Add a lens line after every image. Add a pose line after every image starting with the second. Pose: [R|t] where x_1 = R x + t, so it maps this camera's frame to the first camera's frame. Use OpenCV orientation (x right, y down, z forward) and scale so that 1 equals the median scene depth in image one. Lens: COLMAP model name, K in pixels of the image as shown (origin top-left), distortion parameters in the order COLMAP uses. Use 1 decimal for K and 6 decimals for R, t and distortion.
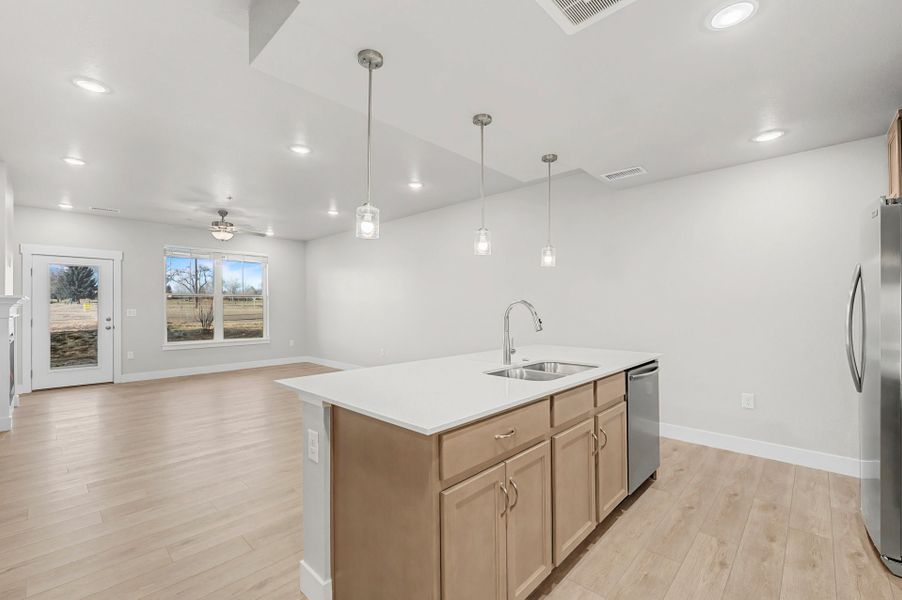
lens RADIAL K [[385.5, 0, 451.0], [0, 385.5, 300.0], [0, 0, 1]] dist [0.001249, 0.000181]
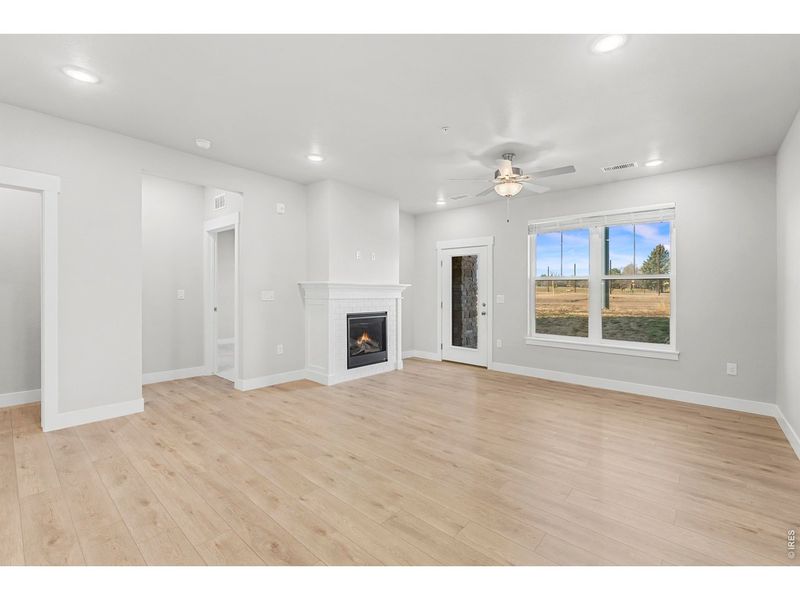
lens RADIAL K [[347.9, 0, 405.9], [0, 347.9, 296.4], [0, 0, 1]] dist [-0.001756, -0.000360]
pose [[0.056808, 0.014954, -0.998273, 0.012873], [0.003246, 0.999880, 0.015163, 0.012883], [0.998380, -0.004102, 0.056752, 0.723851]]
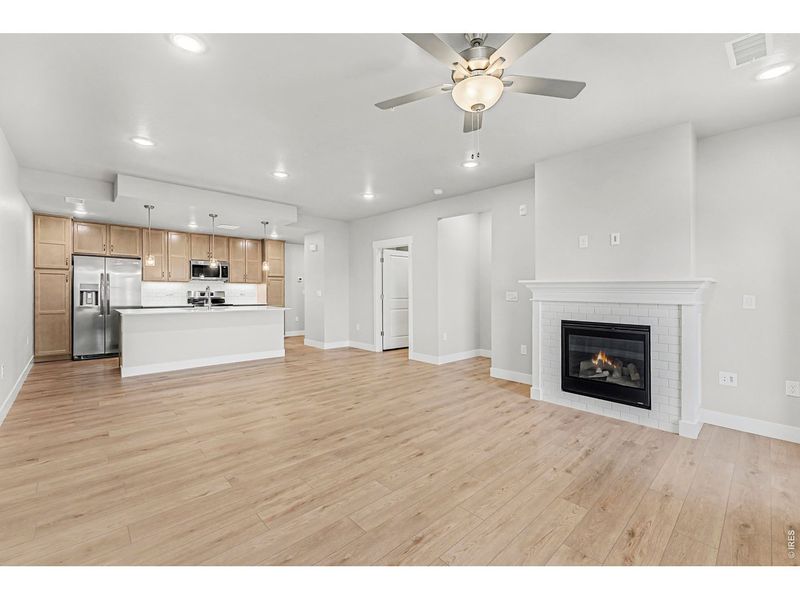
lens RADIAL K [[347.9, 0, 405.9], [0, 347.9, 296.4], [0, 0, 1]] dist [-0.001756, -0.000360]
pose [[-0.999079, -0.009616, 0.041813, -0.492463], [-0.009466, 0.999948, 0.003783, 0.021559], [-0.041847, 0.003383, -0.999118, 1.230414]]
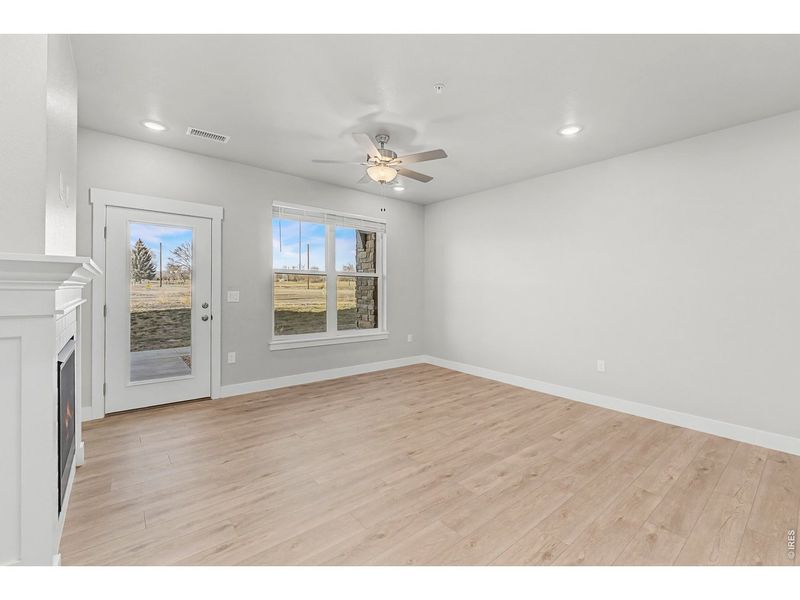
lens RADIAL K [[344.5, 0, 400.2], [0, 344.5, 286.2], [0, 0, 1]] dist [-0.000968, -0.000112]
pose [[0.992844, 0.013254, -0.118684, -0.461263], [-0.012549, 0.999899, 0.006692, 0.006725], [0.118761, -0.005154, 0.992910, 0.425728]]
